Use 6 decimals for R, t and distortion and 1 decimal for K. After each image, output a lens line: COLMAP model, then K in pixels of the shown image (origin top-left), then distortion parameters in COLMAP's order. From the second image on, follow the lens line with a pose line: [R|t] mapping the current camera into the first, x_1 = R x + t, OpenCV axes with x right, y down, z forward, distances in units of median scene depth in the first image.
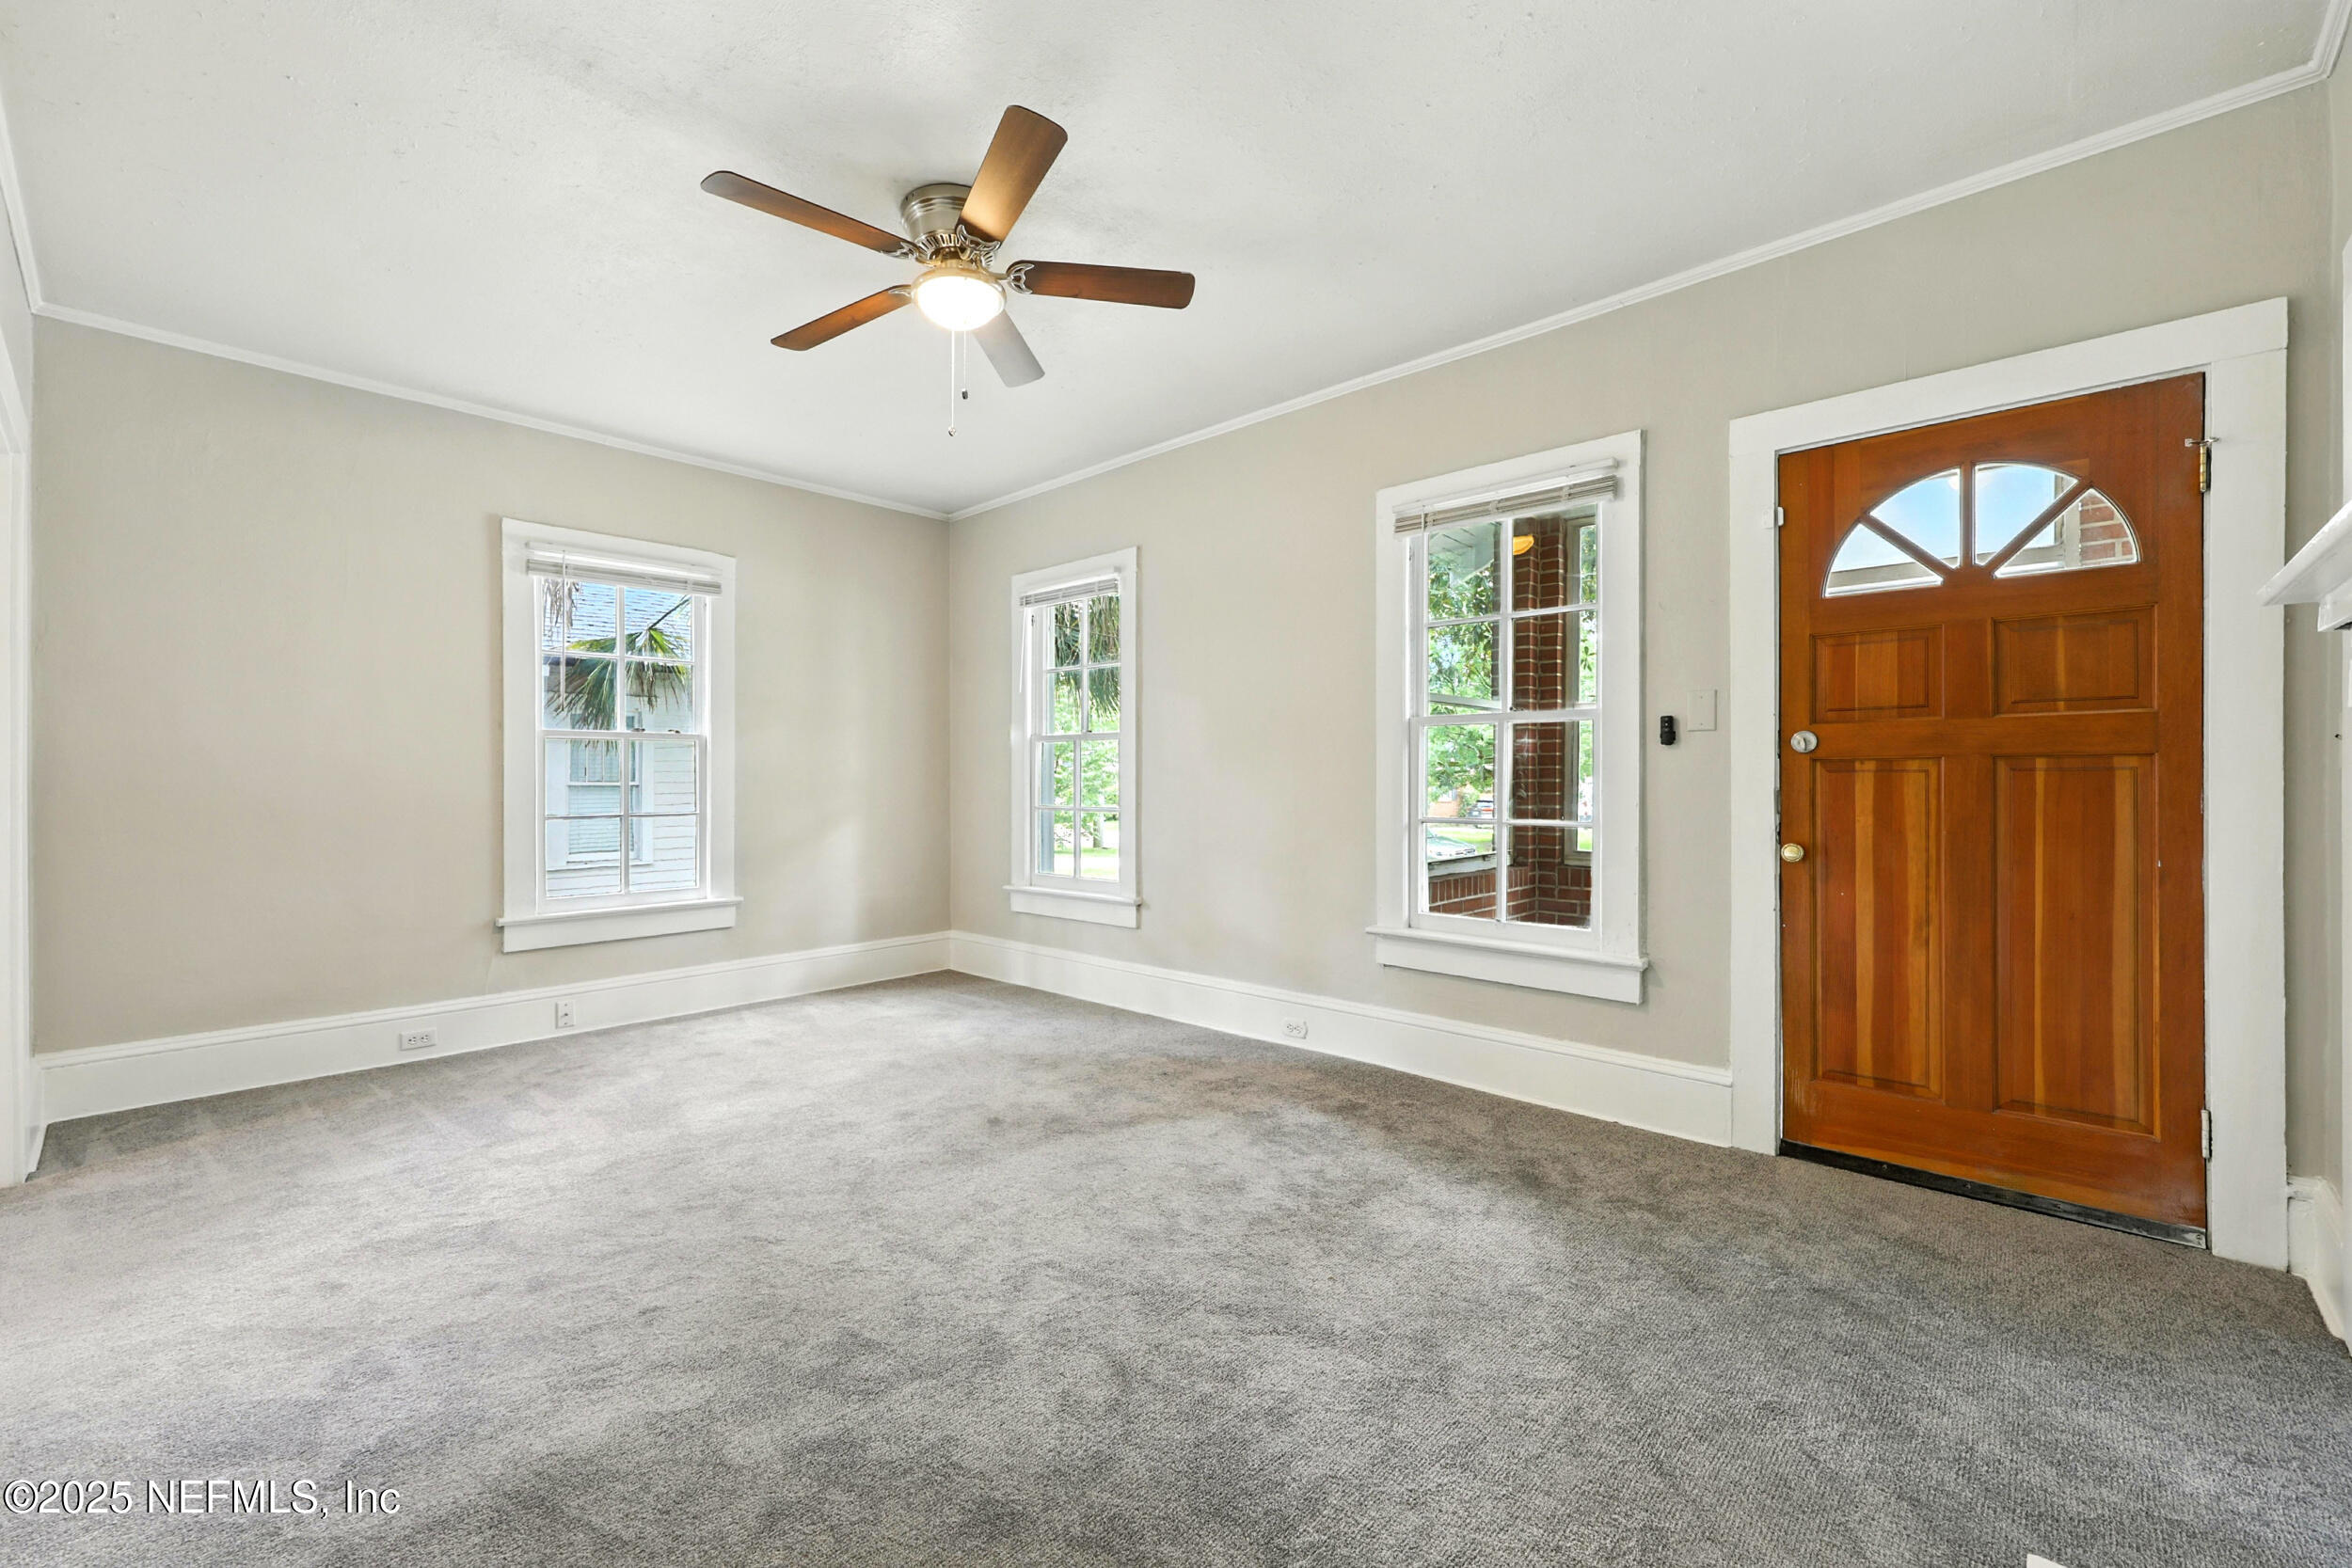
lens RADIAL K [[966.1, 0, 1179.1], [0, 966.1, 787.5], [0, 0, 1]] dist [0.000656, 0.000739]
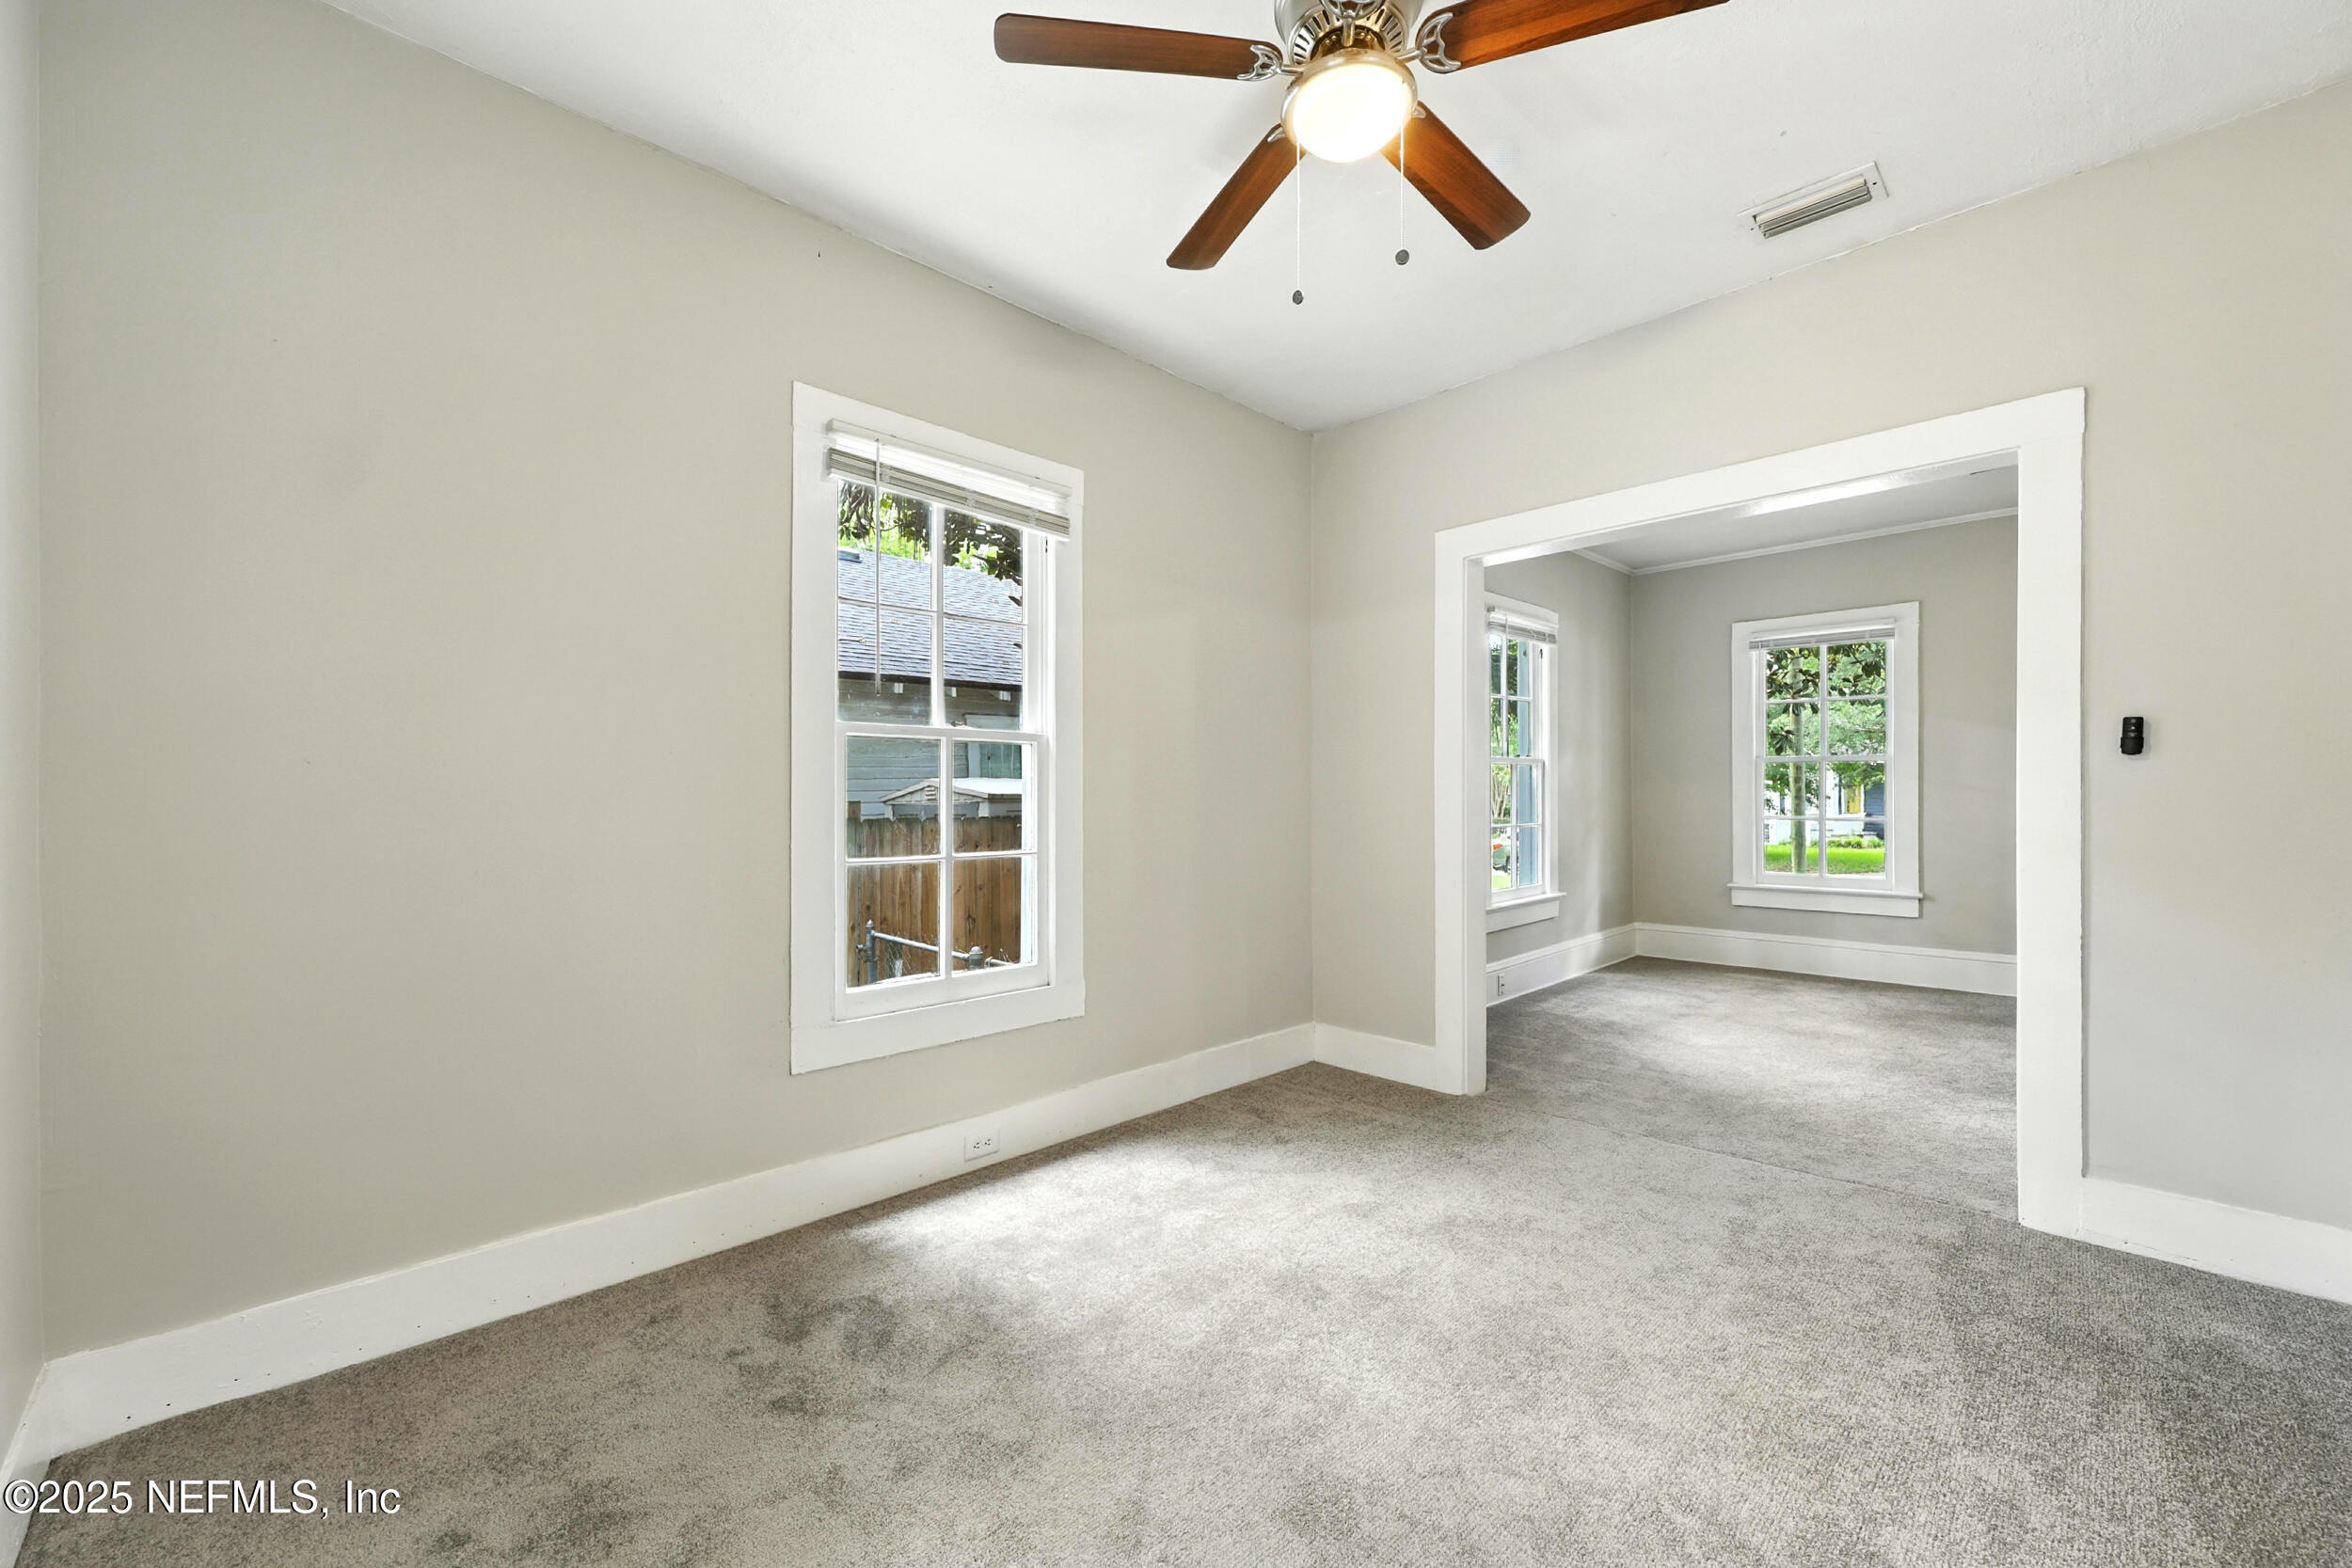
lens RADIAL K [[966.1, 0, 1221.3], [0, 966.1, 791.3], [0, 0, 1]] dist [0.000656, 0.000739]
pose [[0.999803, -0.003930, -0.019468, -1.139128], [0.003794, 0.999968, -0.007023, -0.009303], [0.019495, 0.006948, 0.999786, -0.291412]]
